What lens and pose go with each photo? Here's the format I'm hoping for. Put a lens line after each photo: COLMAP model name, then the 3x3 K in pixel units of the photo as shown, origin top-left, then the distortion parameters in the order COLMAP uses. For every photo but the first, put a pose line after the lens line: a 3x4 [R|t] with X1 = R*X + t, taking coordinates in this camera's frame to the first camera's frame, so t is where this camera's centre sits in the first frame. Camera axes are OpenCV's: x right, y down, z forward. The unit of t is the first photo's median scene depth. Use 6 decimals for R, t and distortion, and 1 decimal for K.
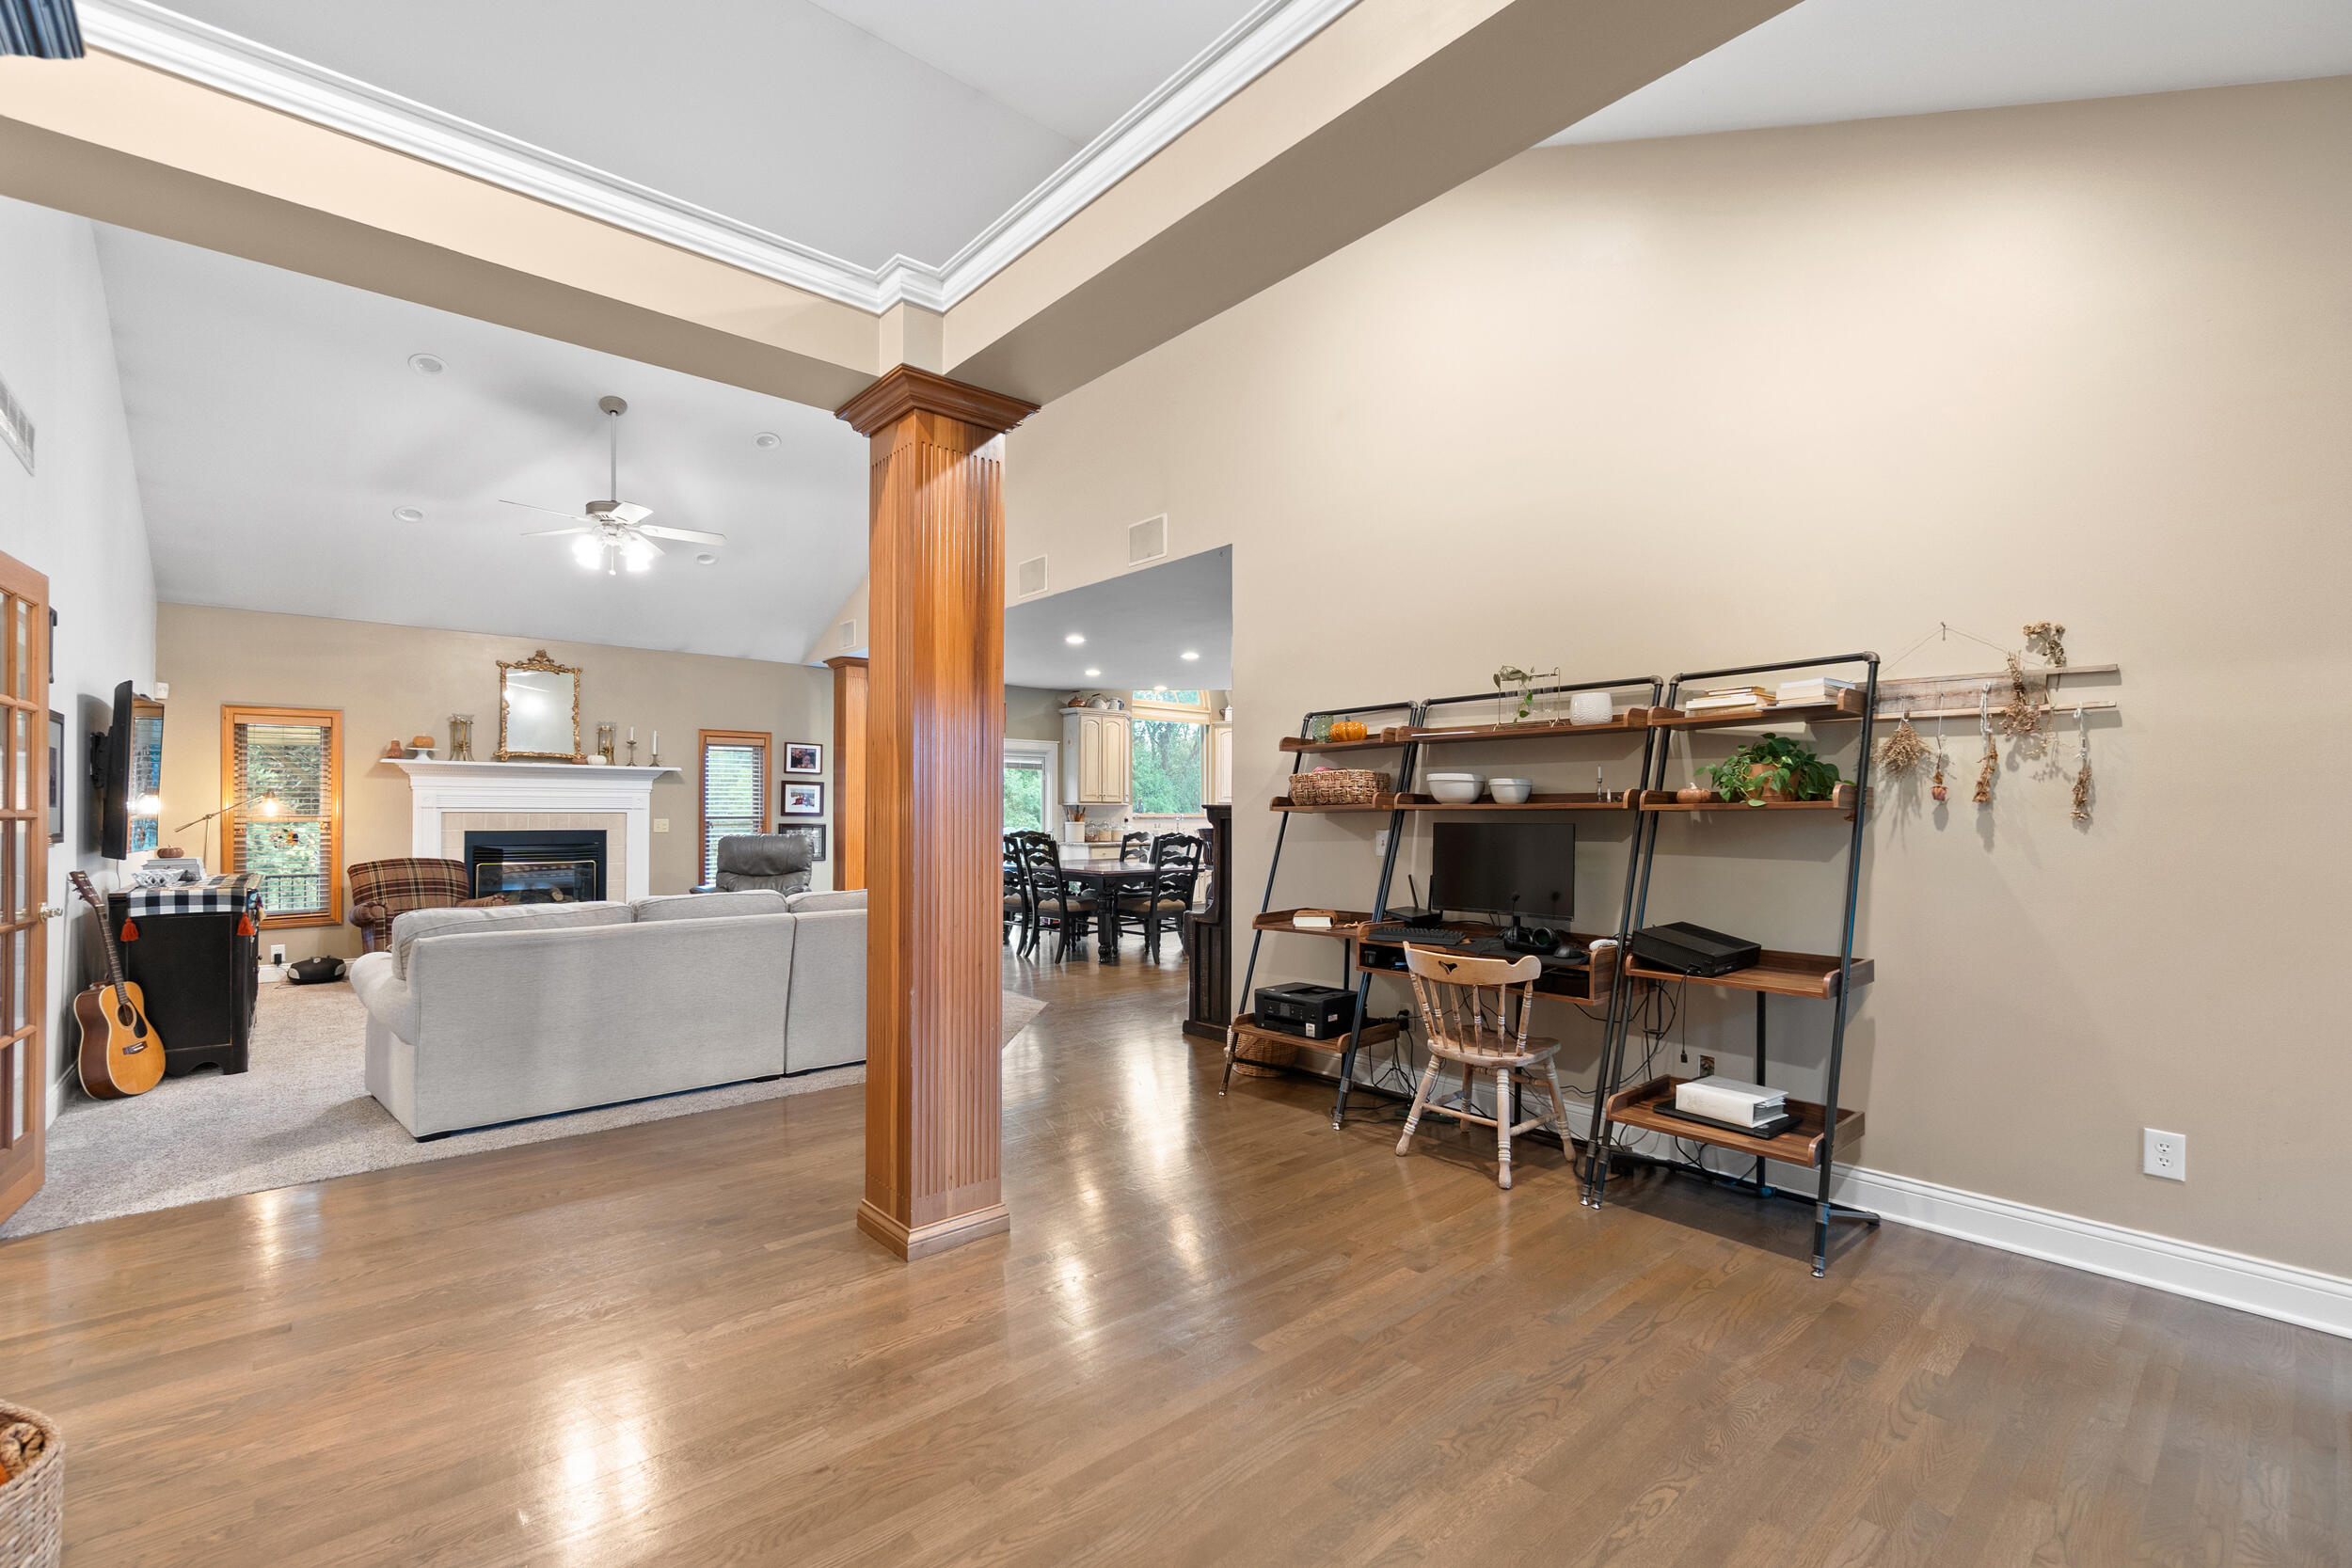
lens RADIAL K [[1007.1, 0, 1167.6], [0, 1007.1, 798.8], [0, 0, 1]] dist [-0.000936, 0.000406]
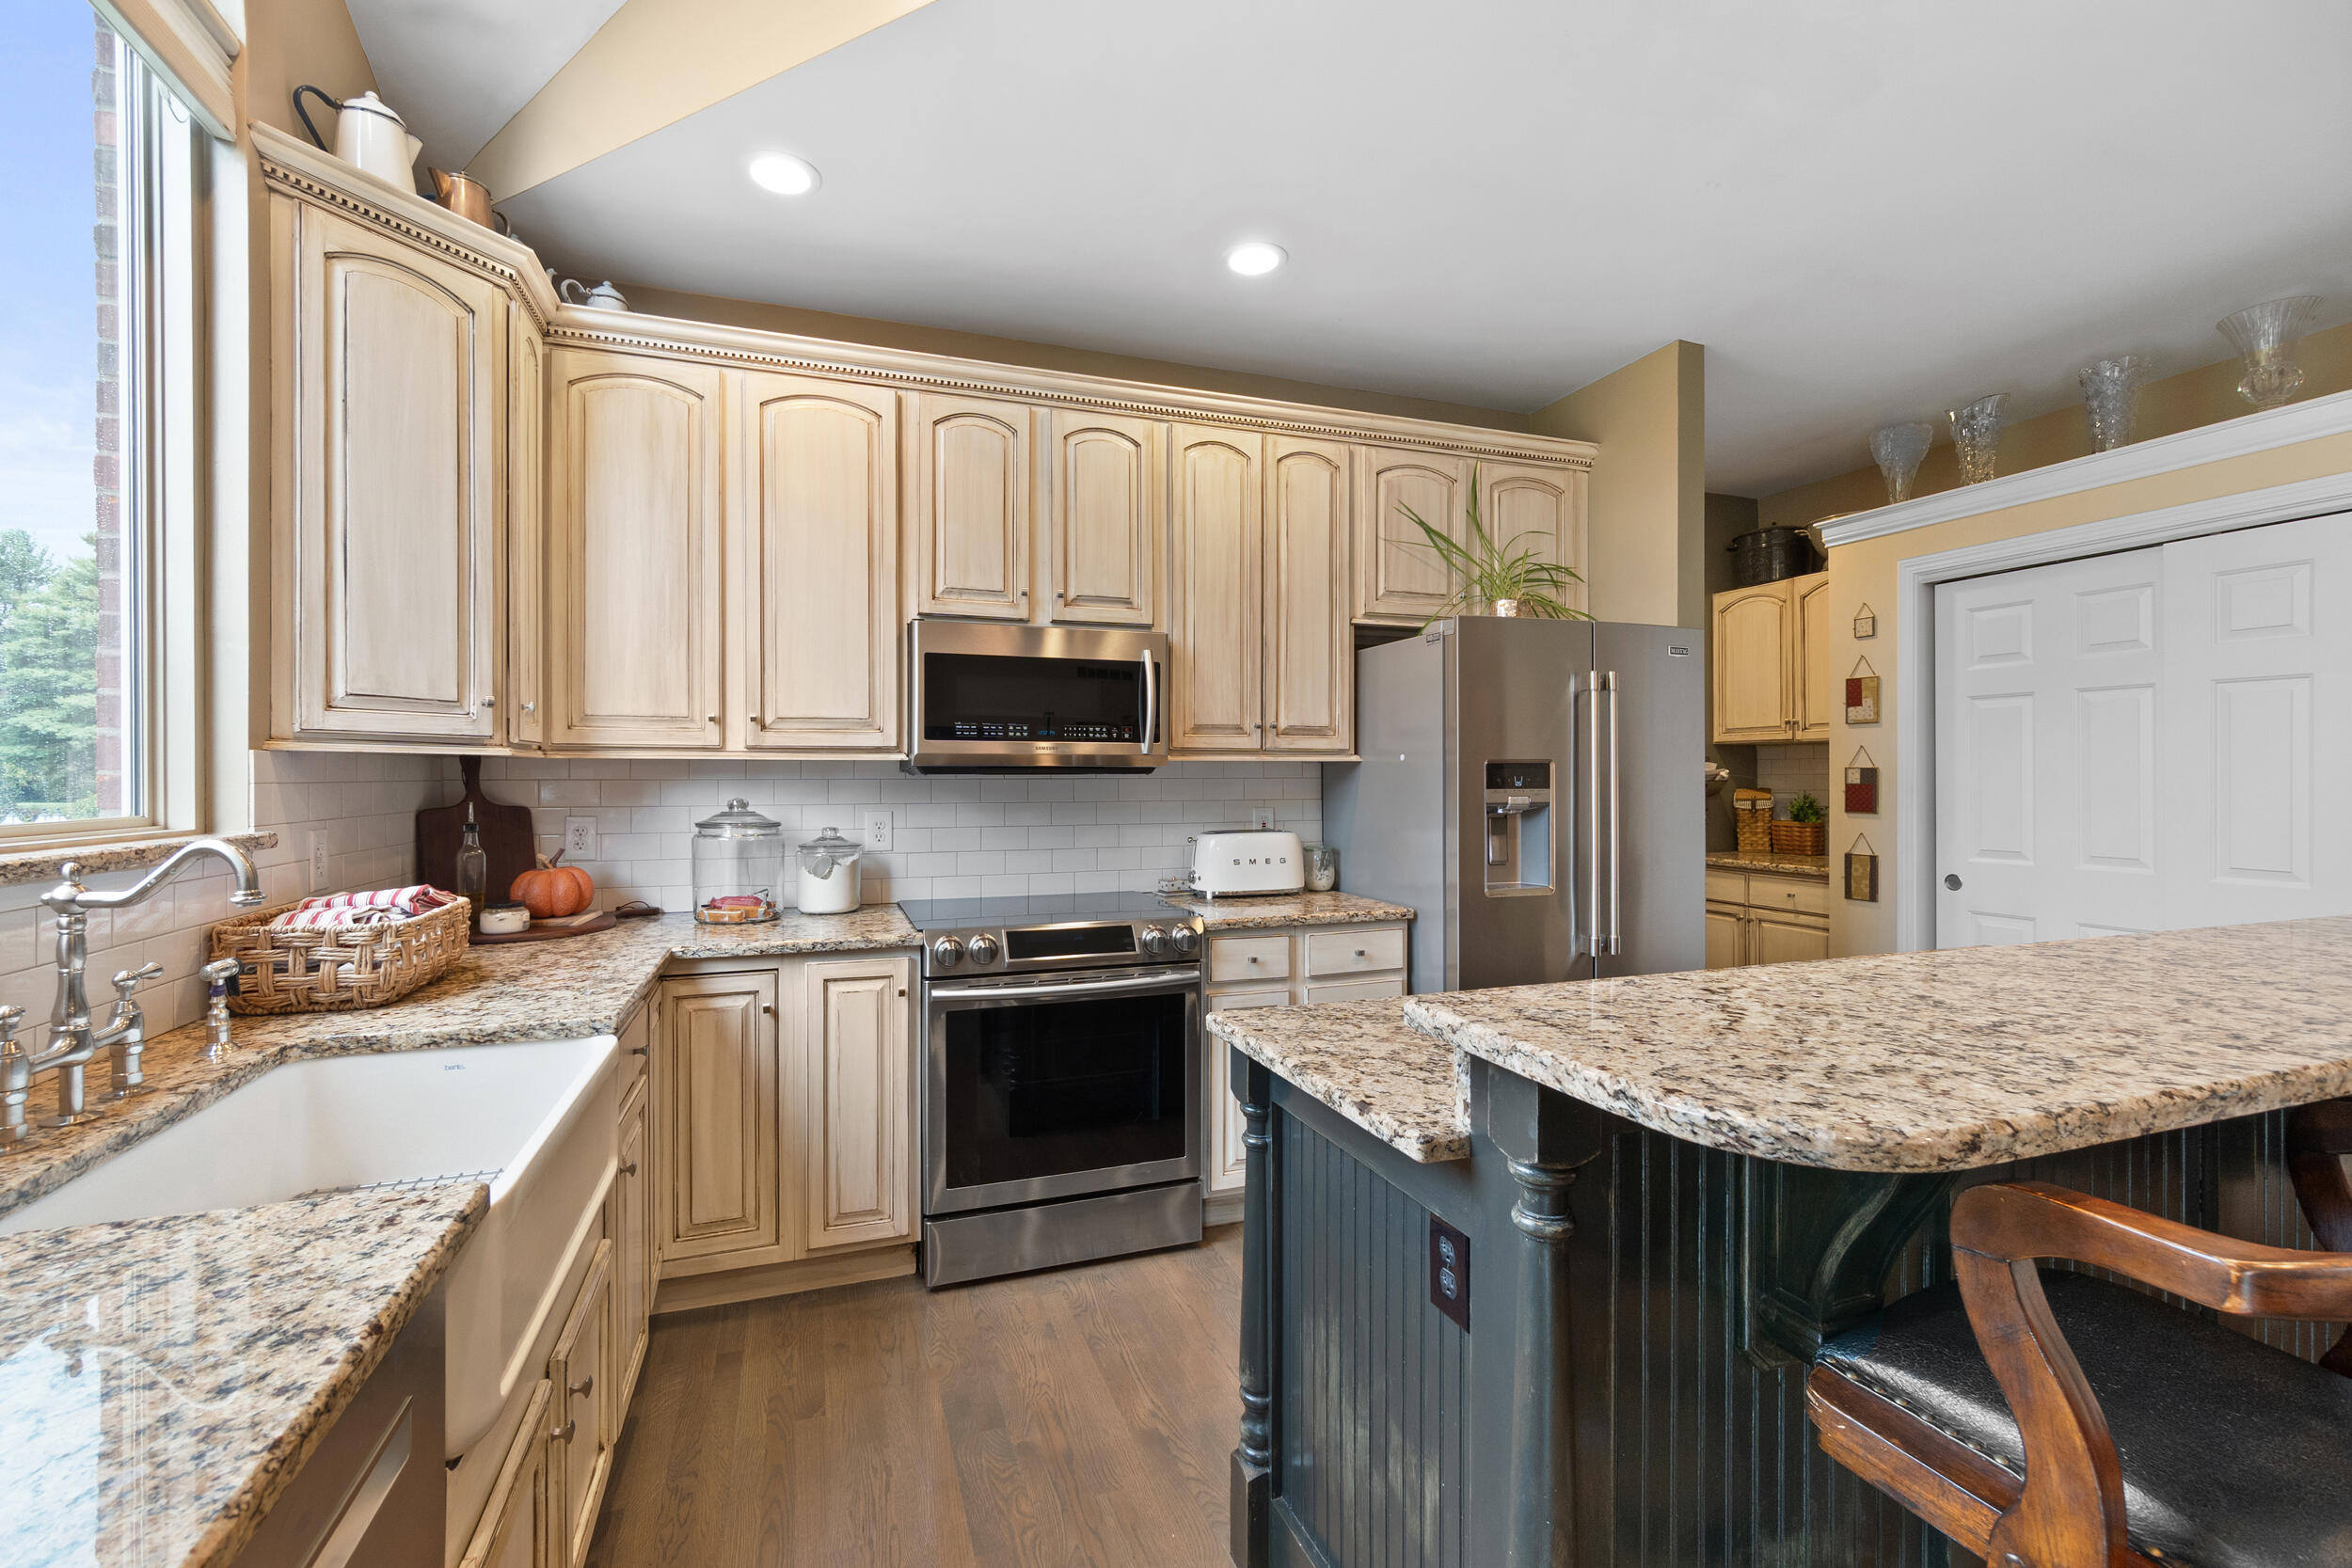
lens RADIAL K [[1001.5, 0, 1166.0], [0, 1001.5, 781.2], [0, 0, 1]] dist [-0.004334, 0.000856]
pose [[0.362919, -0.006978, 0.931795, -0.057638], [-0.007825, 0.999914, 0.010536, 0.013854], [-0.931788, -0.011115, 0.362833, 1.374092]]
